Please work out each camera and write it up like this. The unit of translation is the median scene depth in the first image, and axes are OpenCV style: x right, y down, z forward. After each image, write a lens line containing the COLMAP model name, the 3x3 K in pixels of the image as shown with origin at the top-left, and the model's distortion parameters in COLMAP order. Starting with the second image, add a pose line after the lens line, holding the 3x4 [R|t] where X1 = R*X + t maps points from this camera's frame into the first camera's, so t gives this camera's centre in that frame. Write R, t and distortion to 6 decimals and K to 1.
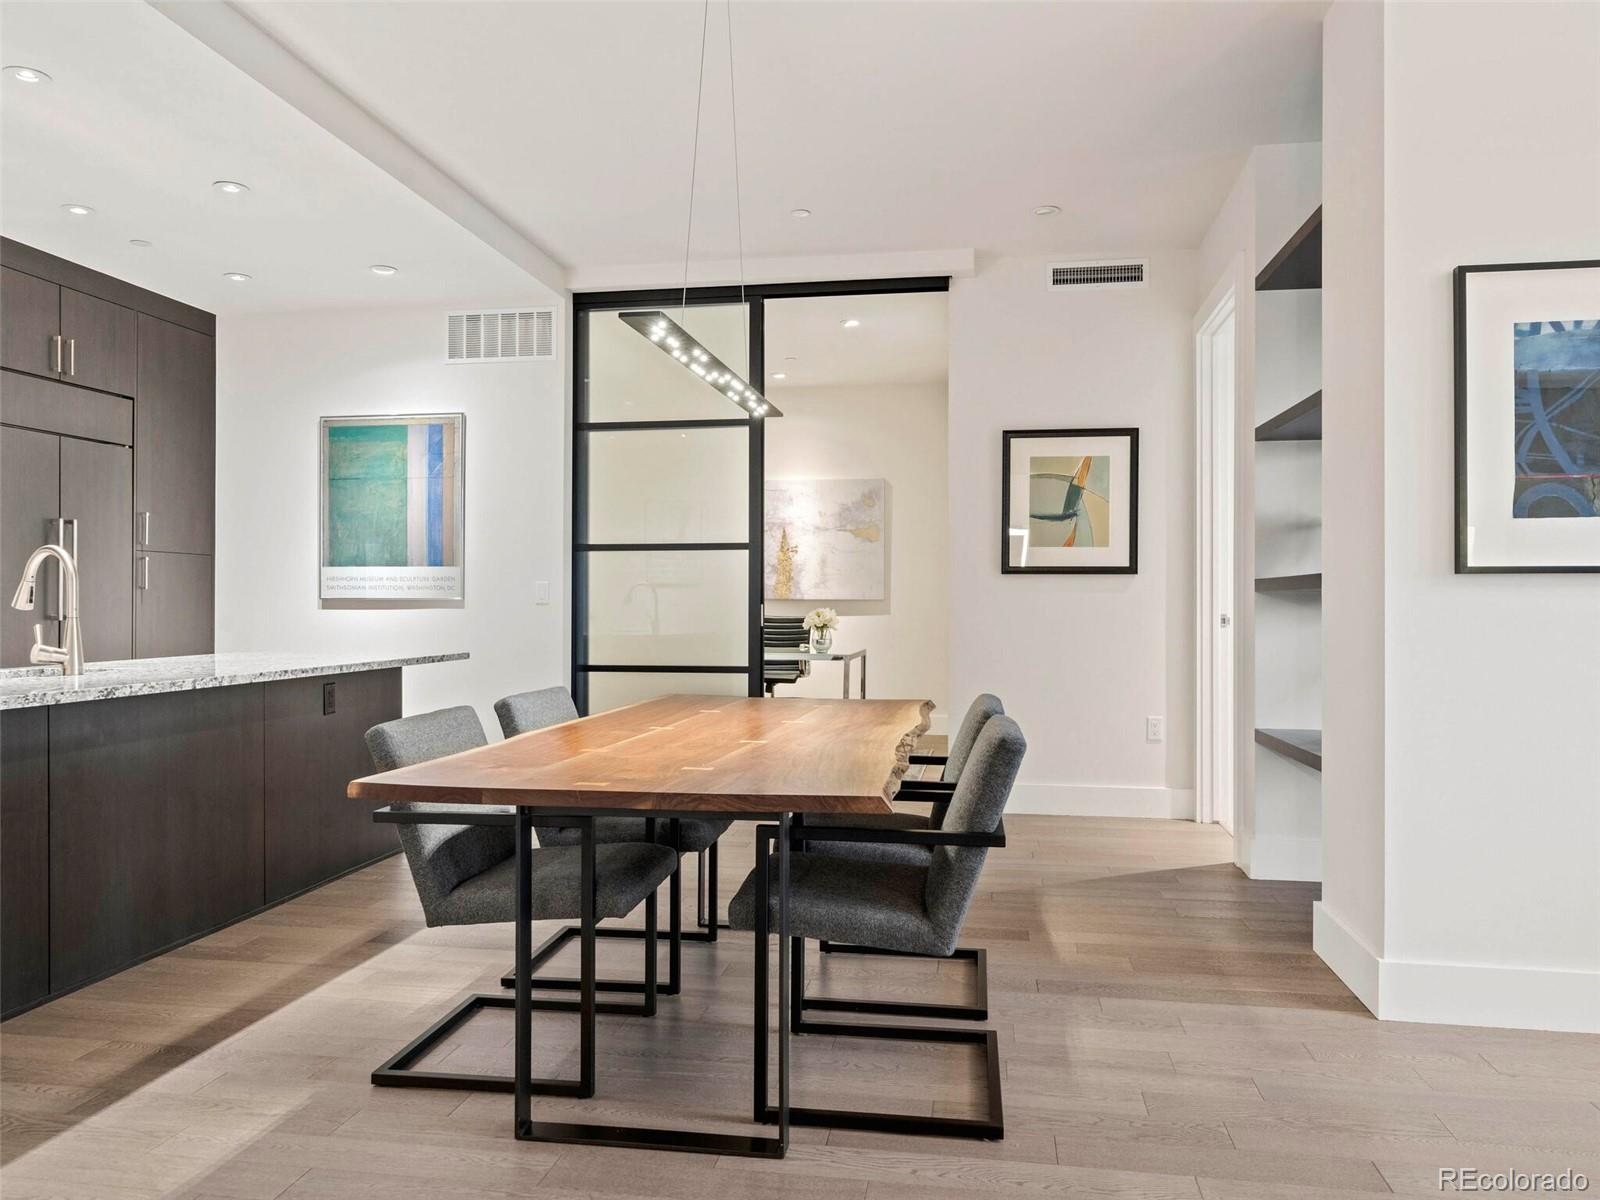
lens RADIAL K [[1156.4, 0, 796.9], [0, 1156.4, 592.4], [0, 0, 1]] dist [0.000340, 0.002819]
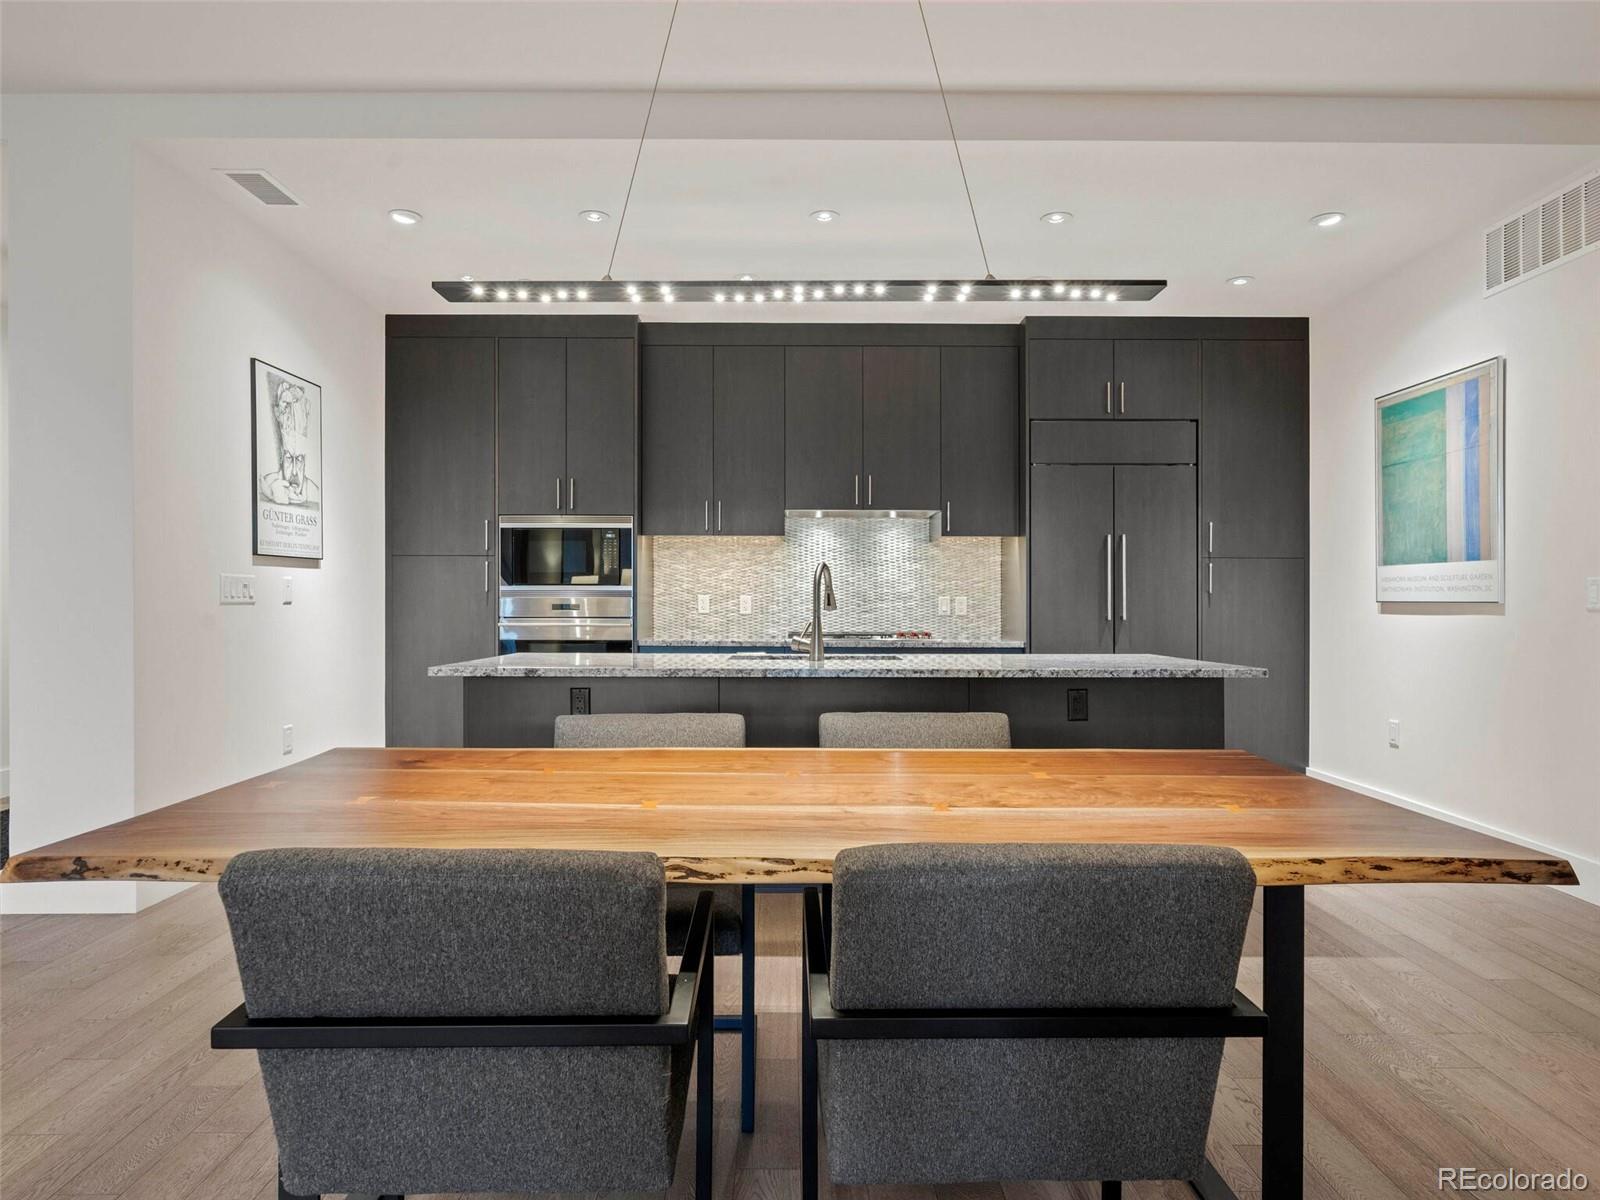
lens RADIAL K [[971.4, 0, 797.8], [0, 971.4, 590.9], [0, 0, 1]] dist [-0.004230, 0.002788]
pose [[0.175182, -0.009489, -0.984490, 0.253366], [0.005909, 0.999946, -0.008587, 0.000694], [0.984518, -0.004313, 0.175228, 0.435406]]
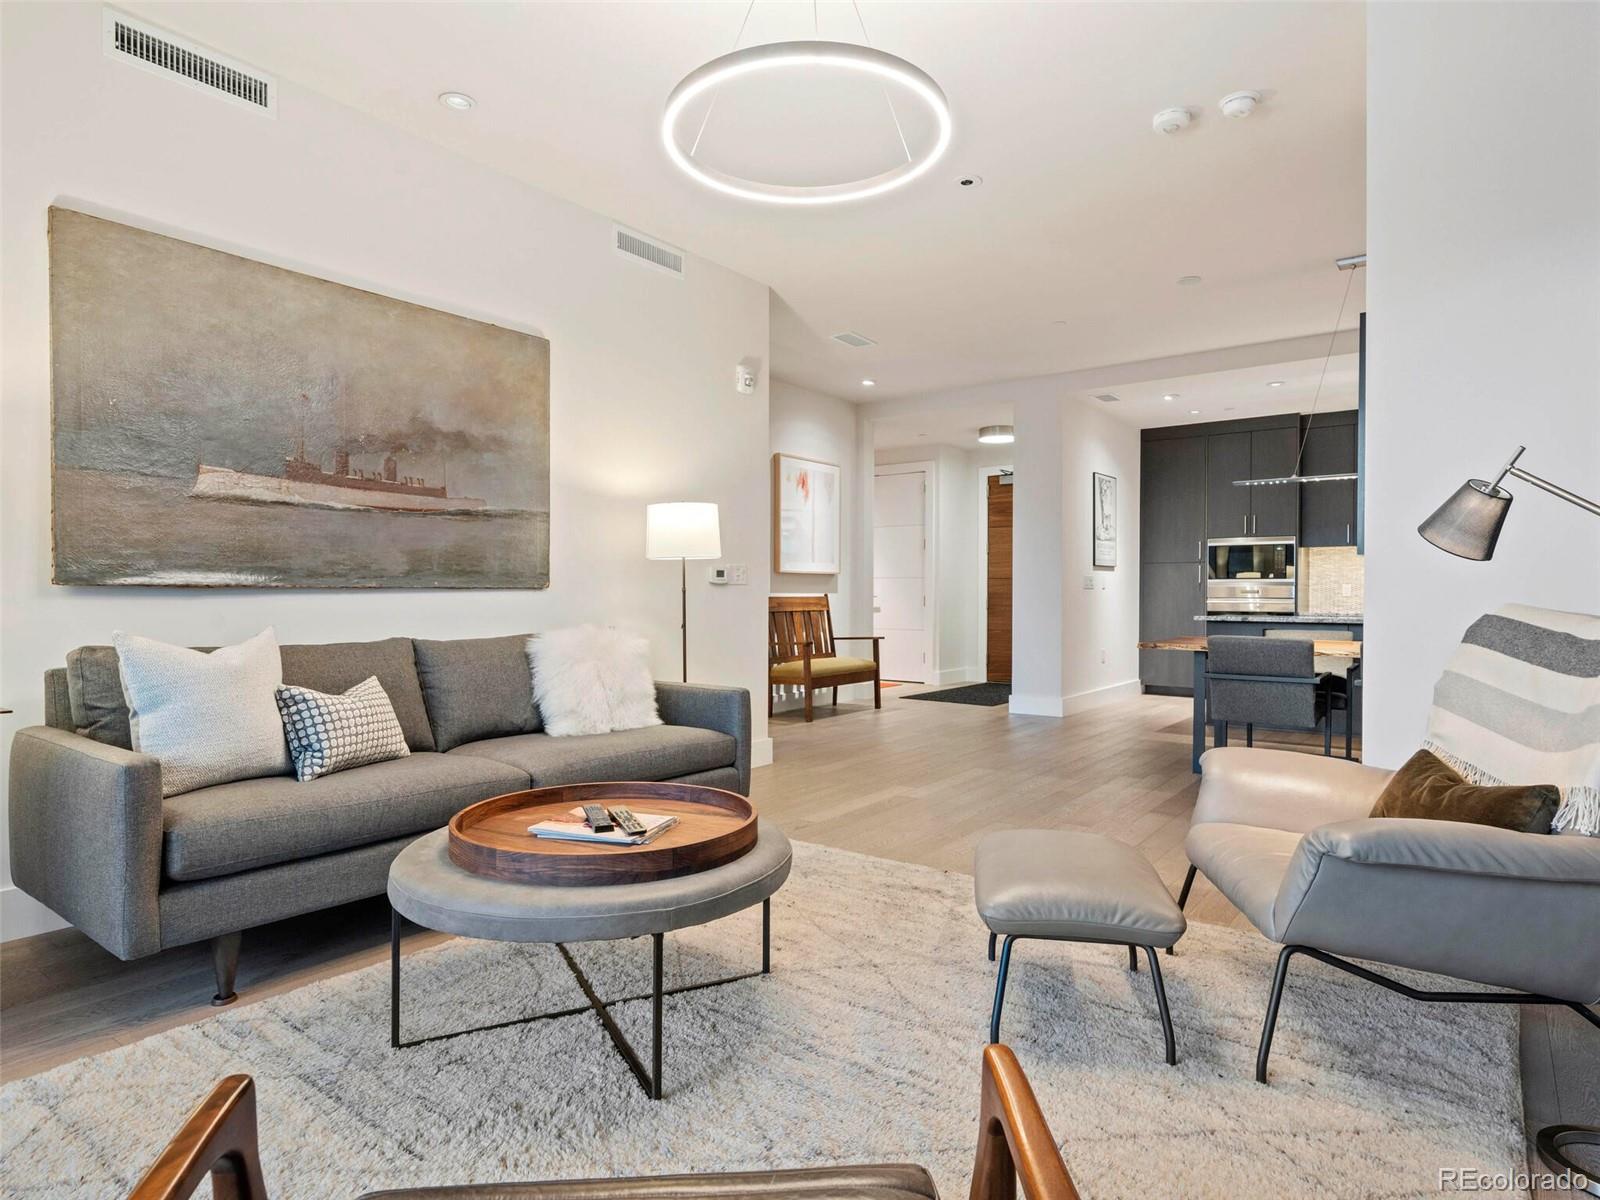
lens RADIAL K [[904.2, 0, 800.0], [0, 904.2, 600.0], [0, 0, 1]] dist [0.009940, 0.000555]
pose [[-0.460150, 0.004554, -0.887829, 0.881884], [0.003273, 0.999989, 0.003433, 0.012076], [0.887835, -0.001326, -0.460160, 0.409897]]
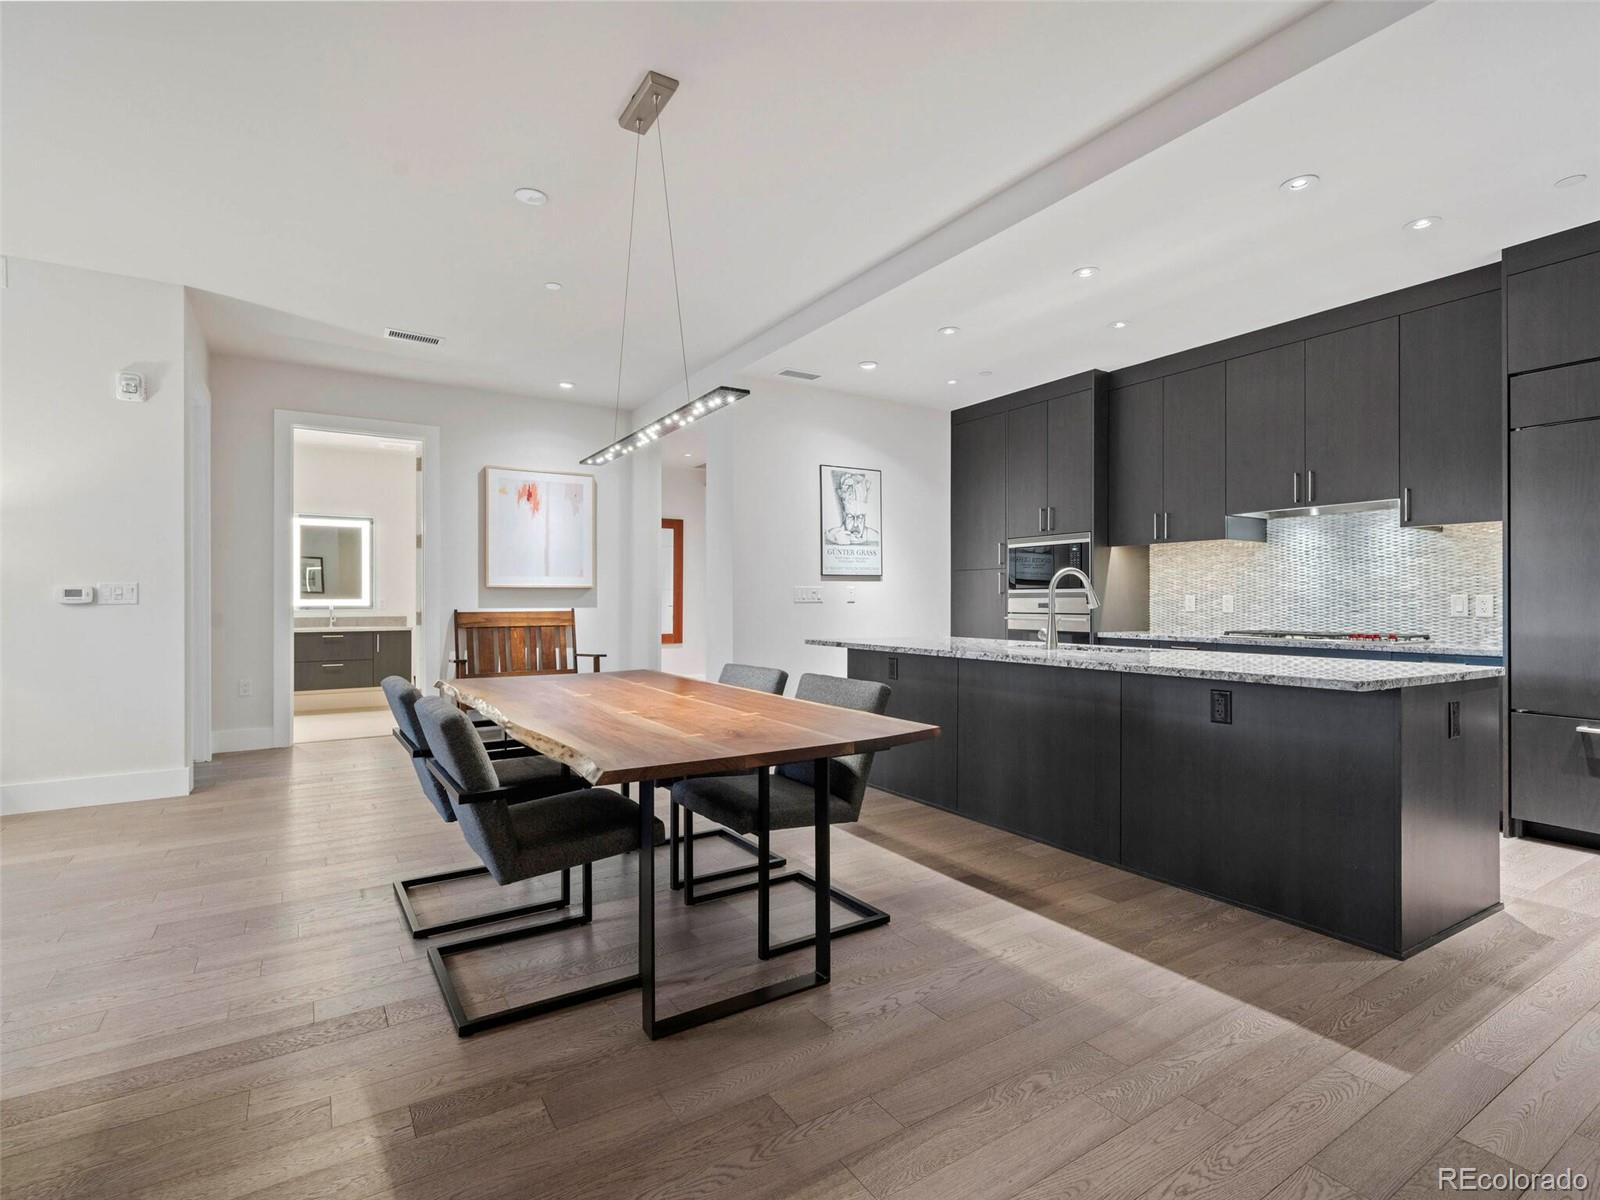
lens RADIAL K [[781.7, 0, 796.7], [0, 781.7, 599.1], [0, 0, 1]] dist [0.002191, 0.000130]
pose [[-0.743408, -0.001317, -0.668837, 0.196893], [0.005388, 0.999954, -0.007958, 0.004982], [0.668816, -0.009520, -0.743367, 0.868080]]
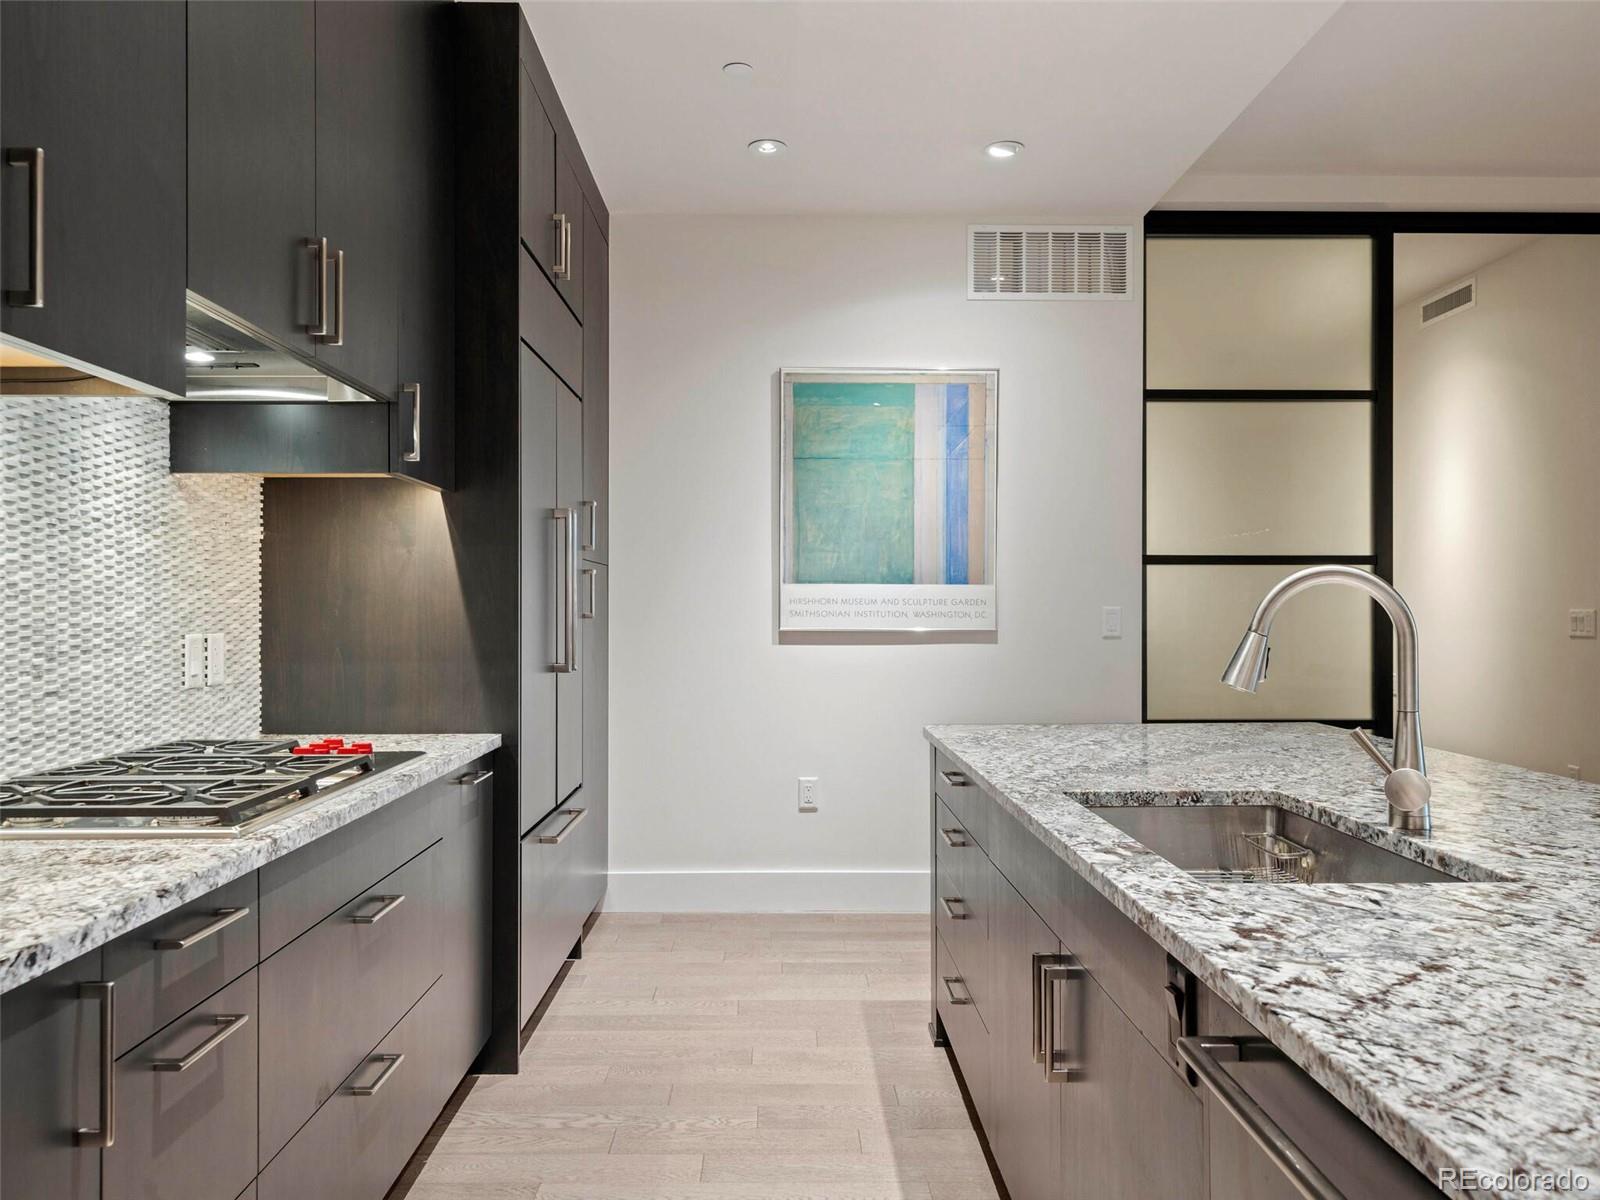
lens RADIAL K [[1183.6, 0, 792.0], [0, 1183.6, 604.4], [0, 0, 1]] dist [-0.002228, -0.002015]
pose [[0.983397, 0.001817, 0.181458, -0.544016], [-0.003027, 0.999975, 0.006390, -0.014581], [-0.181442, -0.006833, 0.983378, 0.304390]]
